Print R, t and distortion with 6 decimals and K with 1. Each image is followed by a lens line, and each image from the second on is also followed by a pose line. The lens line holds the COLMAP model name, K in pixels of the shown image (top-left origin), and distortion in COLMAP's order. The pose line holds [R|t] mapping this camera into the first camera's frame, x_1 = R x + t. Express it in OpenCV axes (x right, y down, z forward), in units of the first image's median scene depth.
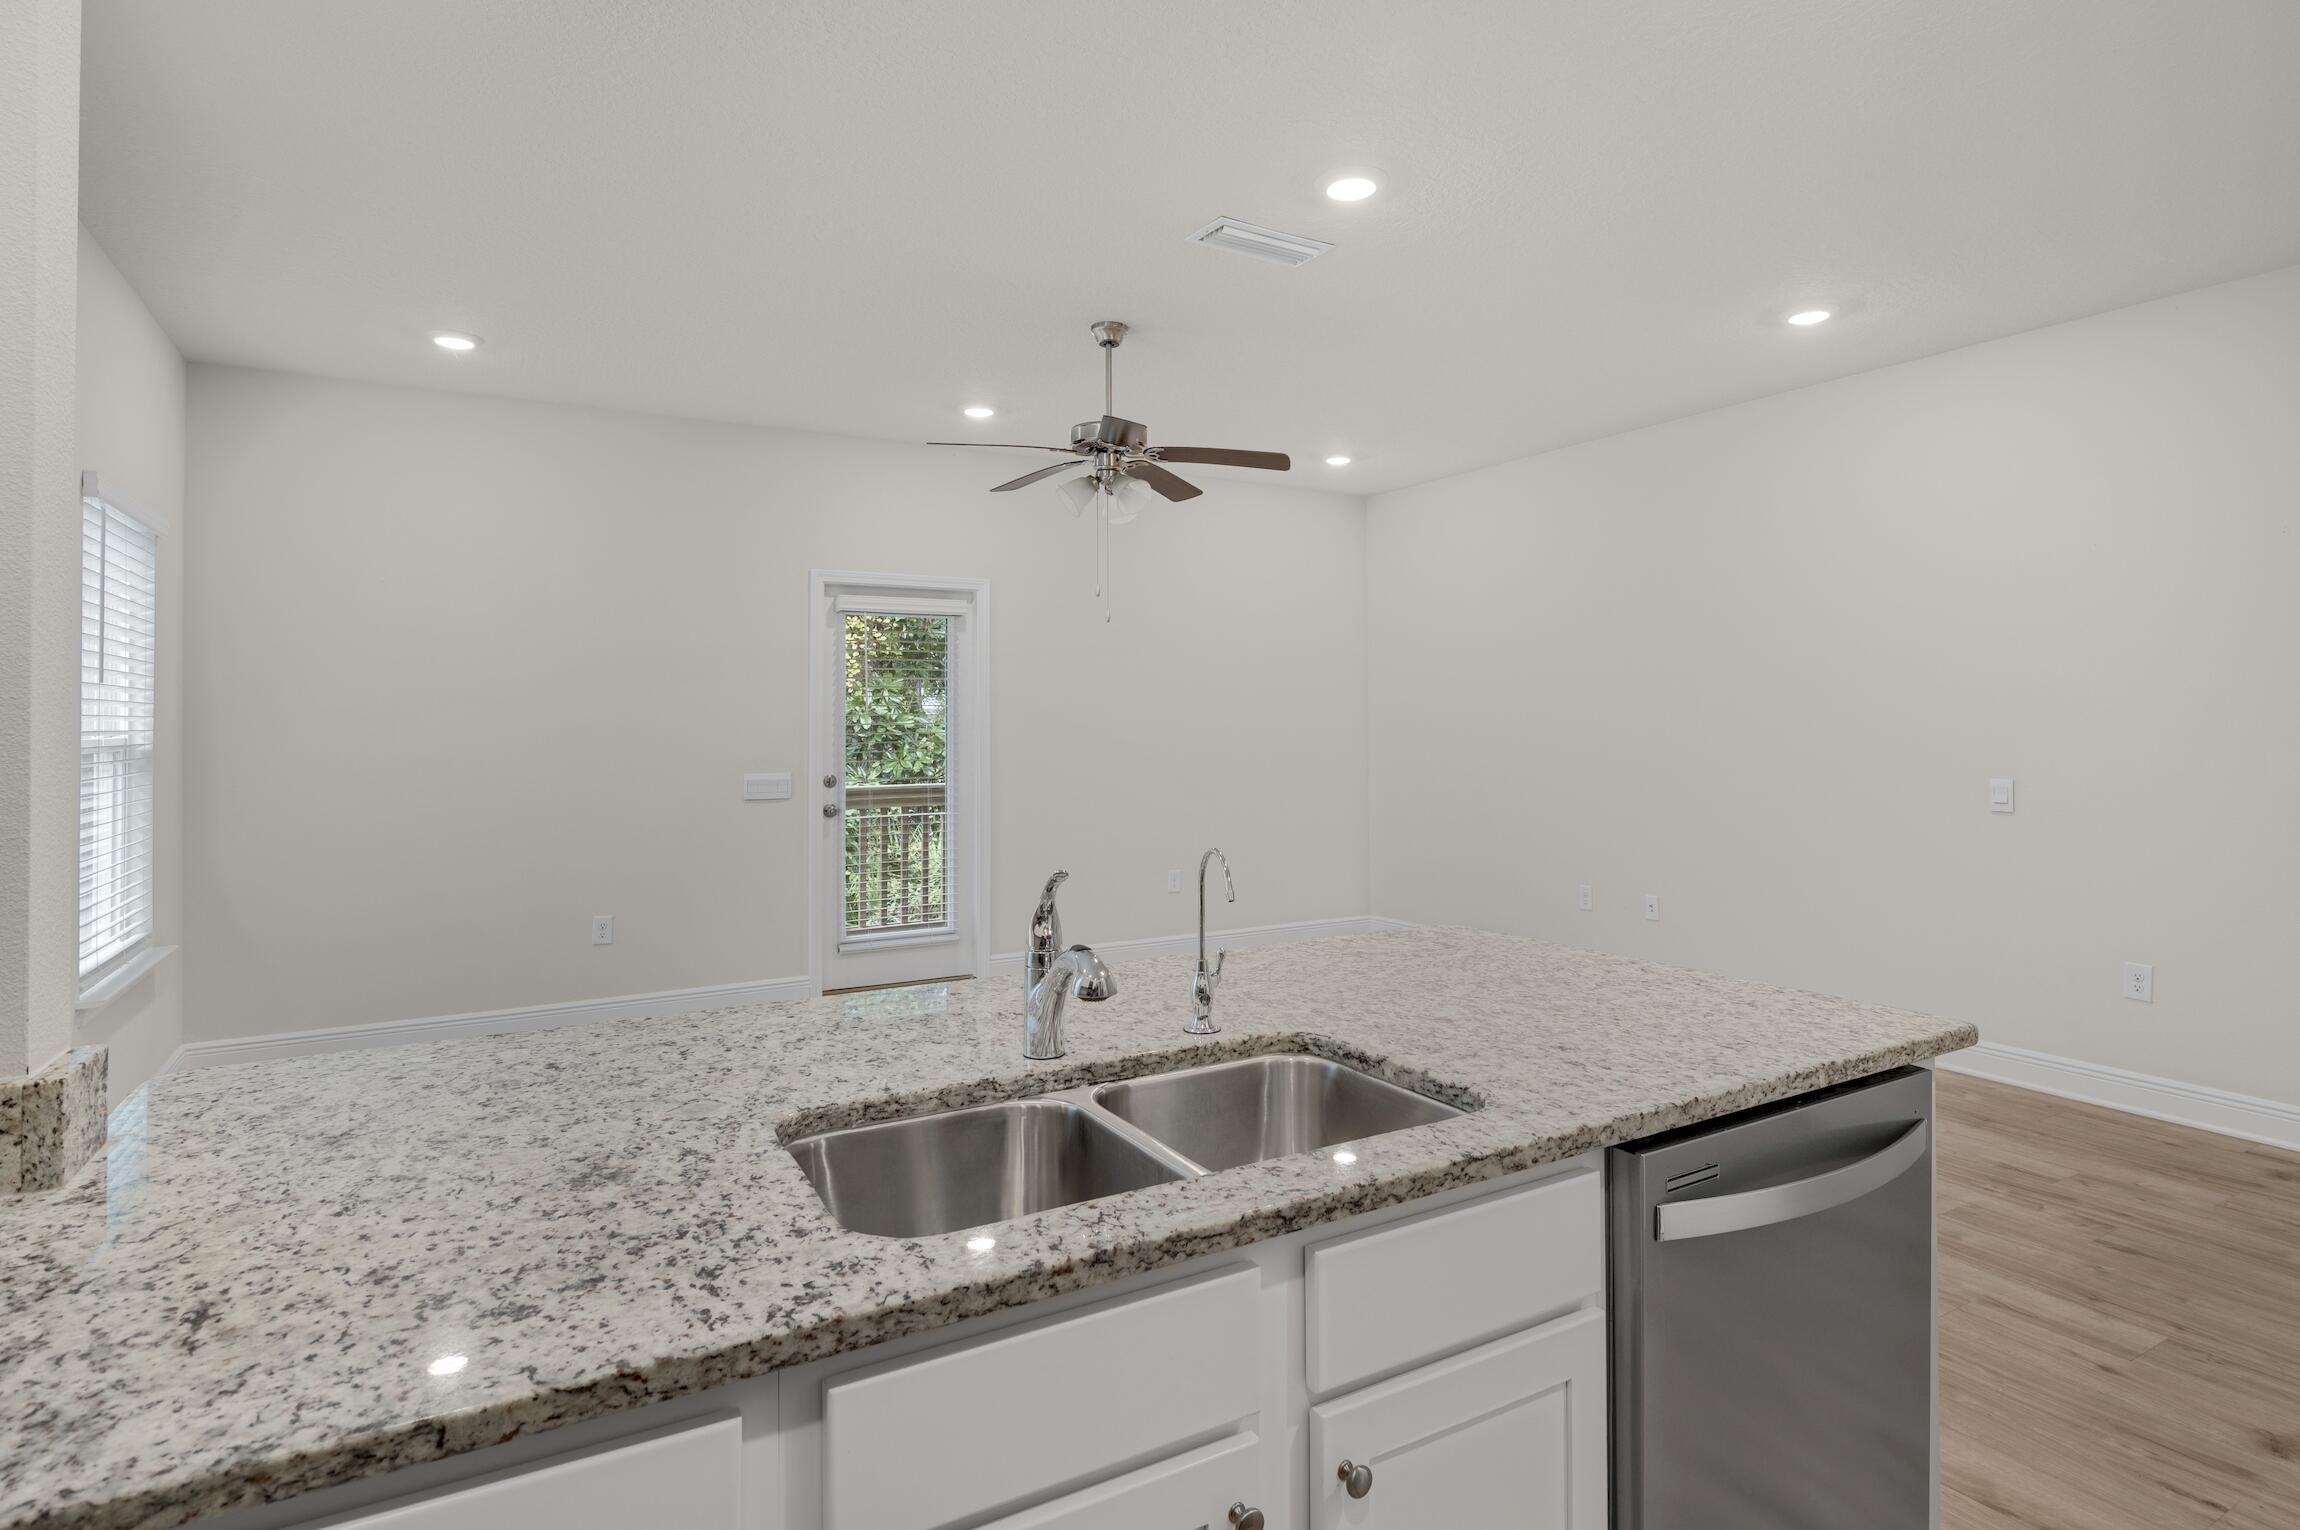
lens RADIAL K [[1168.6, 0, 1162.7], [0, 1168.6, 716.7], [0, 0, 1]] dist [-0.002062, -0.001070]
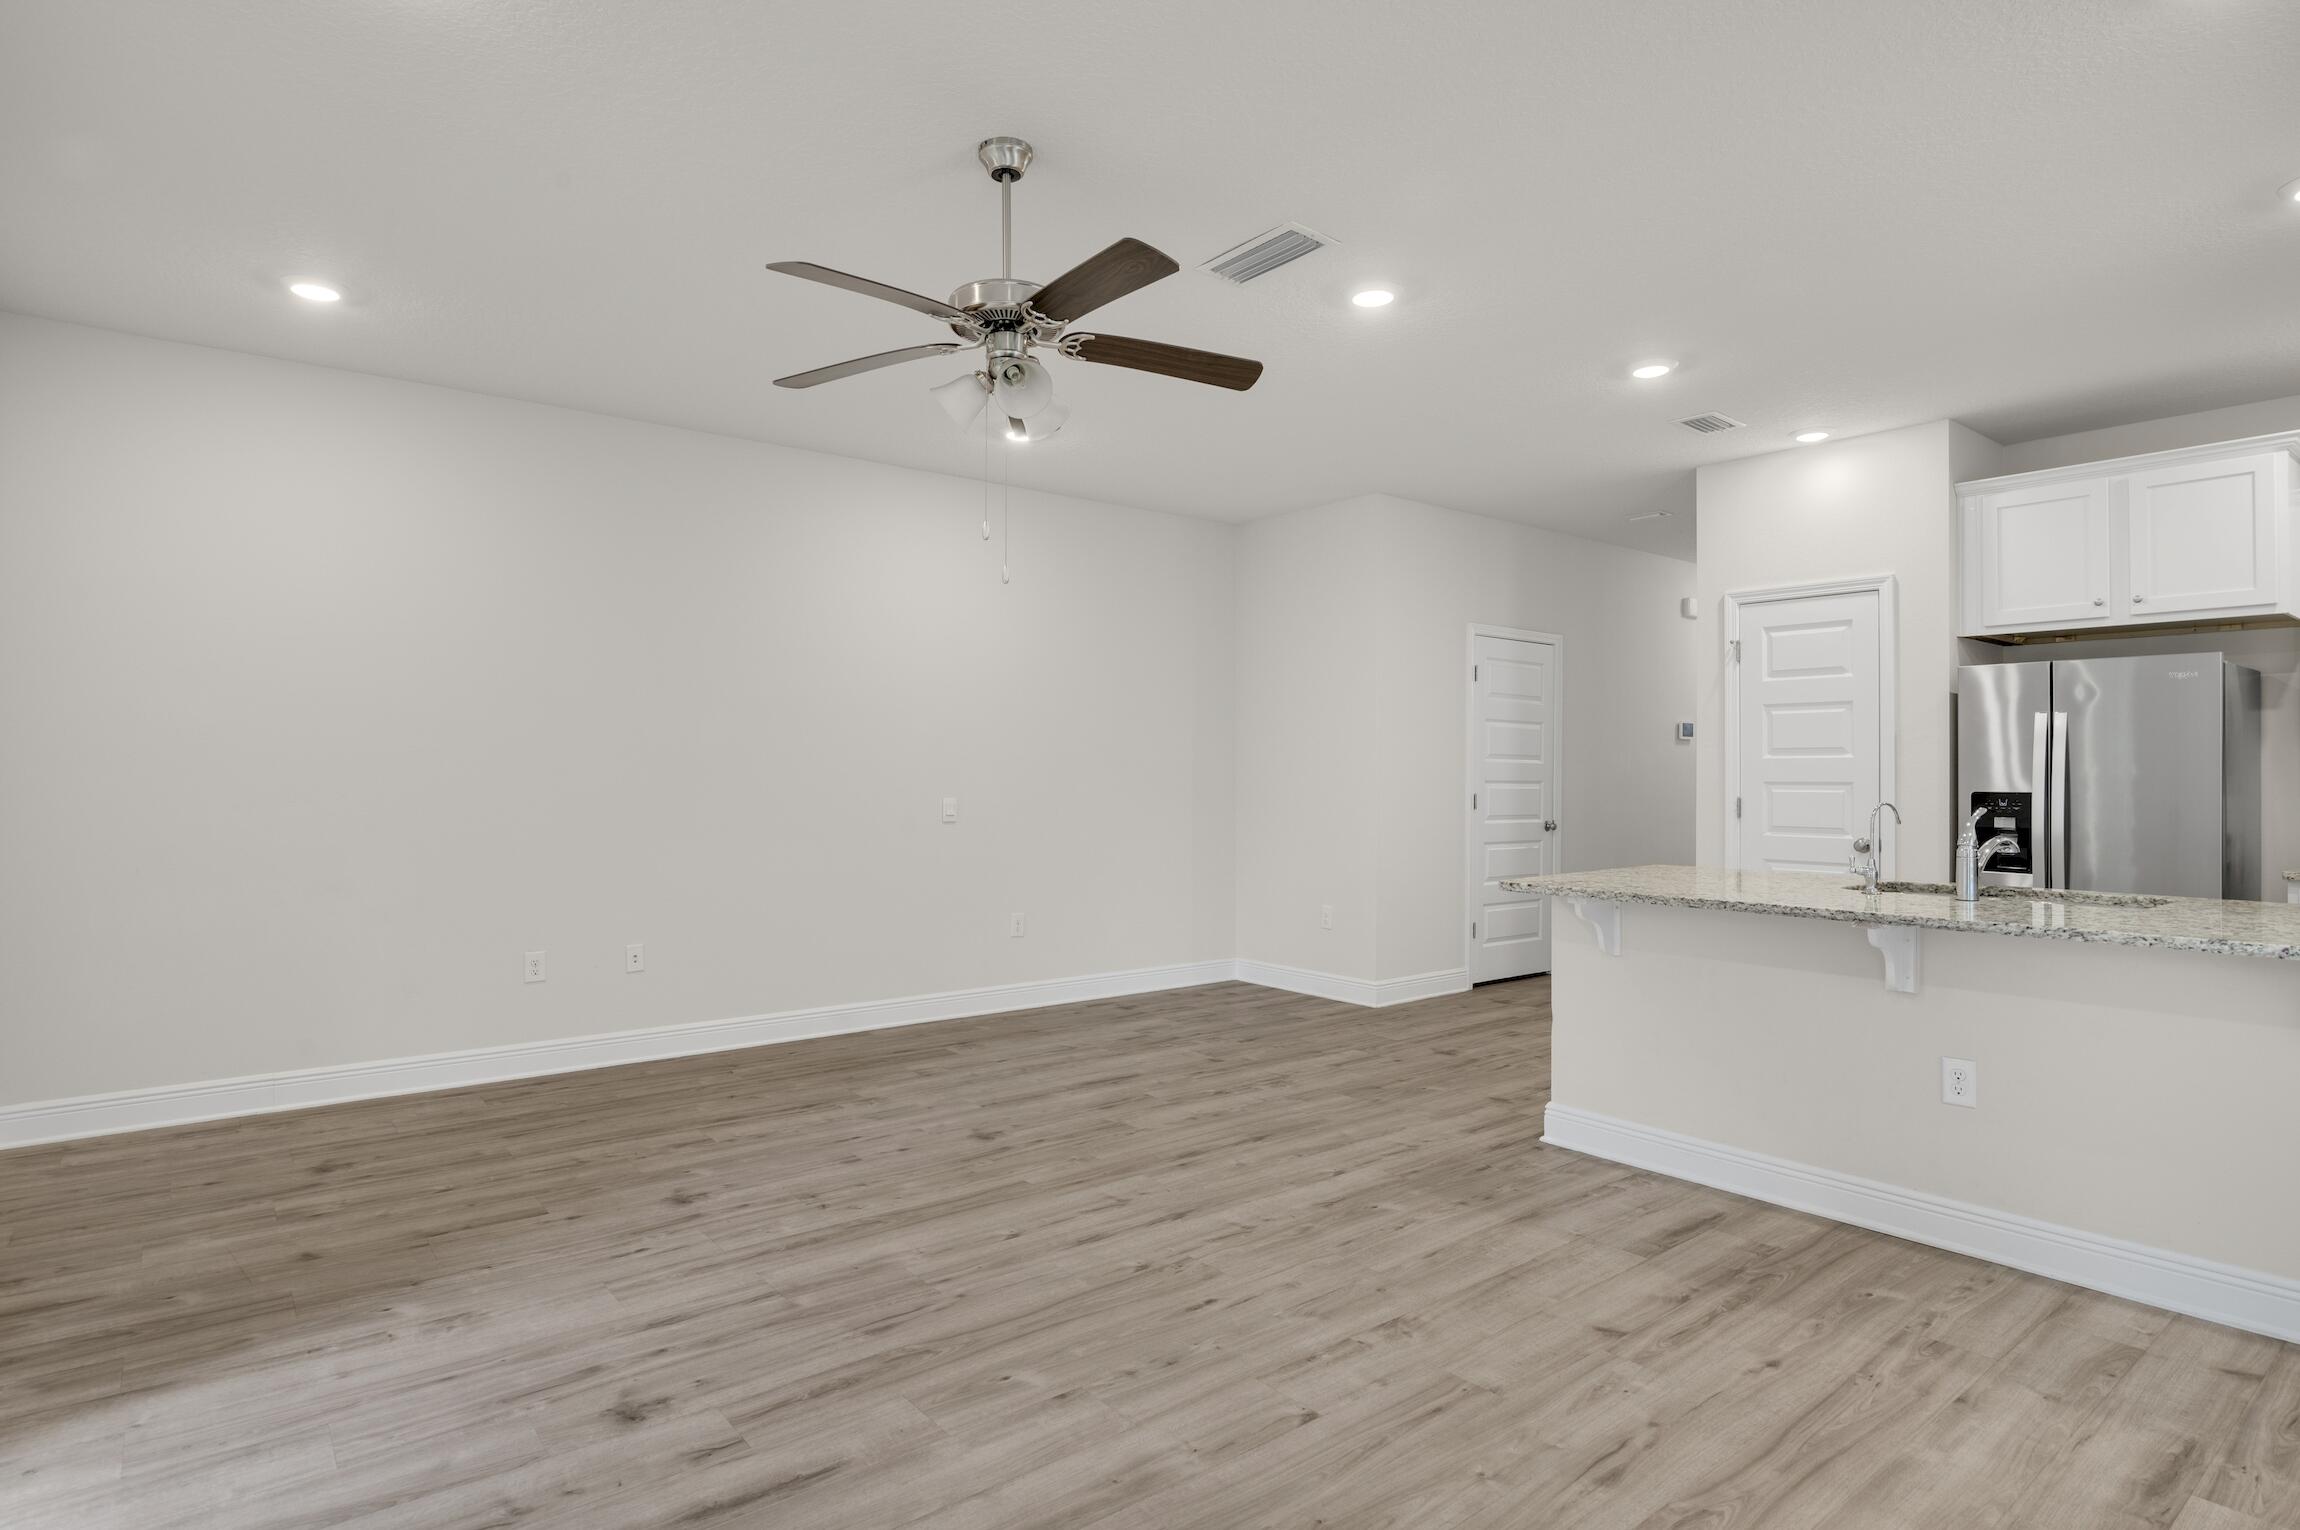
lens RADIAL K [[1199.4, 0, 1158.1], [0, 1199.4, 774.5], [0, 0, 1]] dist [-0.001170, -0.008966]
pose [[-0.135655, 0.005115, 0.990743, -0.737742], [-0.010801, 0.999920, -0.006642, 0.033814], [-0.990697, -0.011602, -0.135589, 0.990462]]
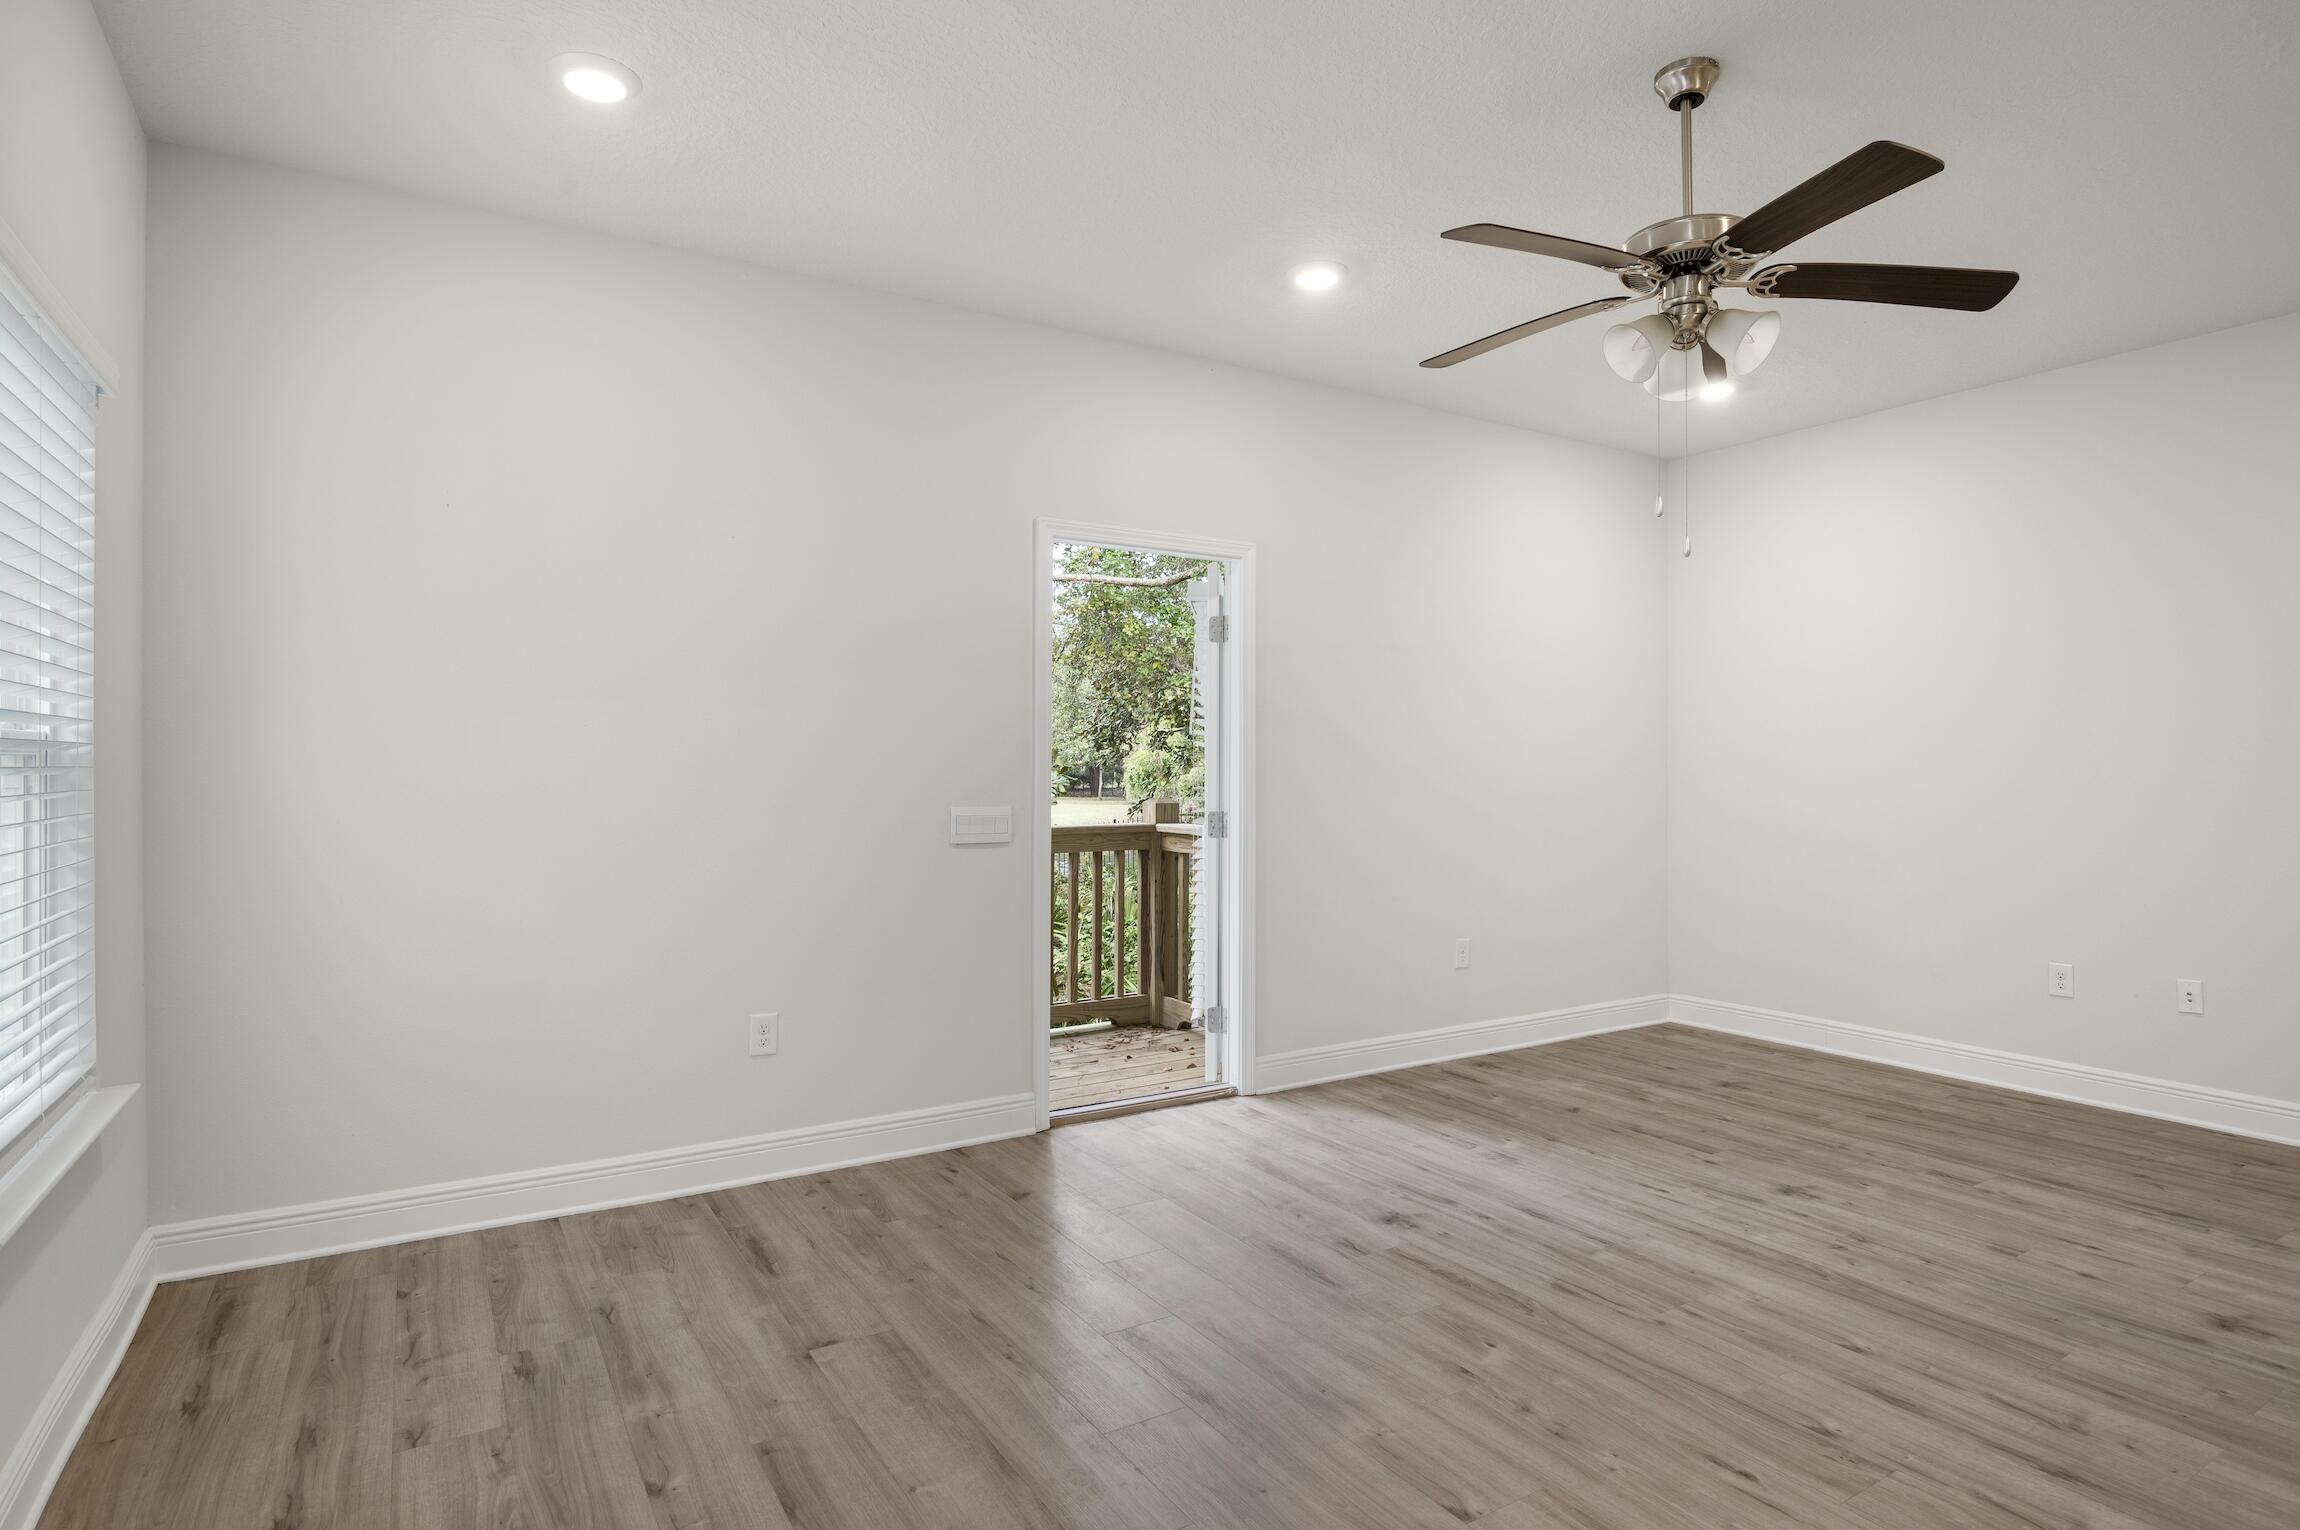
lens RADIAL K [[1199.4, 0, 1158.1], [0, 1199.4, 774.5], [0, 0, 1]] dist [-0.001170, -0.008966]
pose [[0.999708, 0.005888, 0.023424, -0.329494], [-0.006178, 0.999905, 0.012331, 0.027088], [-0.023349, -0.012472, 0.999650, 0.371276]]
